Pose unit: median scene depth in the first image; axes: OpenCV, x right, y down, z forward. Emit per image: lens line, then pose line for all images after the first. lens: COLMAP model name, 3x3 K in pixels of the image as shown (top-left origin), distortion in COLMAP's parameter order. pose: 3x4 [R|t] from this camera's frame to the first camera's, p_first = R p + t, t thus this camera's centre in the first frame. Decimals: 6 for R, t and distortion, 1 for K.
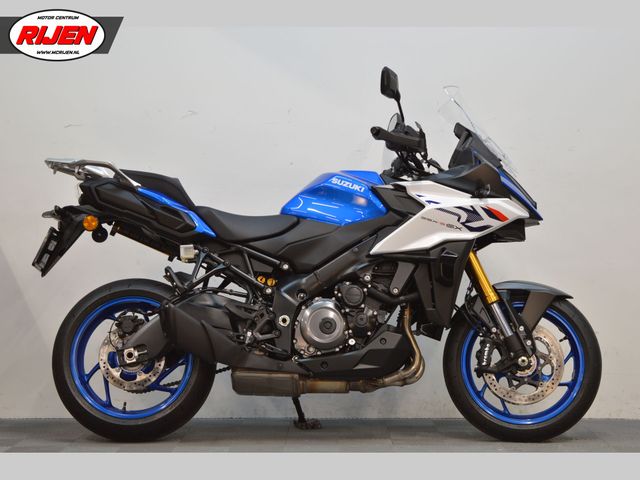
lens RADIAL K [[1455.2, 0, 320.0], [0, 1455.2, 240.0], [0, 0, 1]] dist [0.019781, 0.062019]
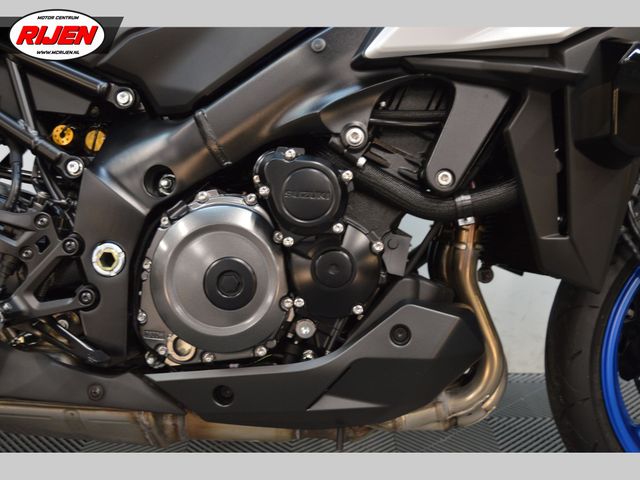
lens RADIAL K [[768.7, 0, 320.0], [0, 768.7, 240.0], [0, 0, 1]] dist [-0.010676, 0.000535]
pose [[0.999554, 0.013654, -0.026553, 0.029601], [-0.008379, 0.981851, 0.189469, 0.016768], [0.028658, -0.189162, 0.981528, 0.830525]]
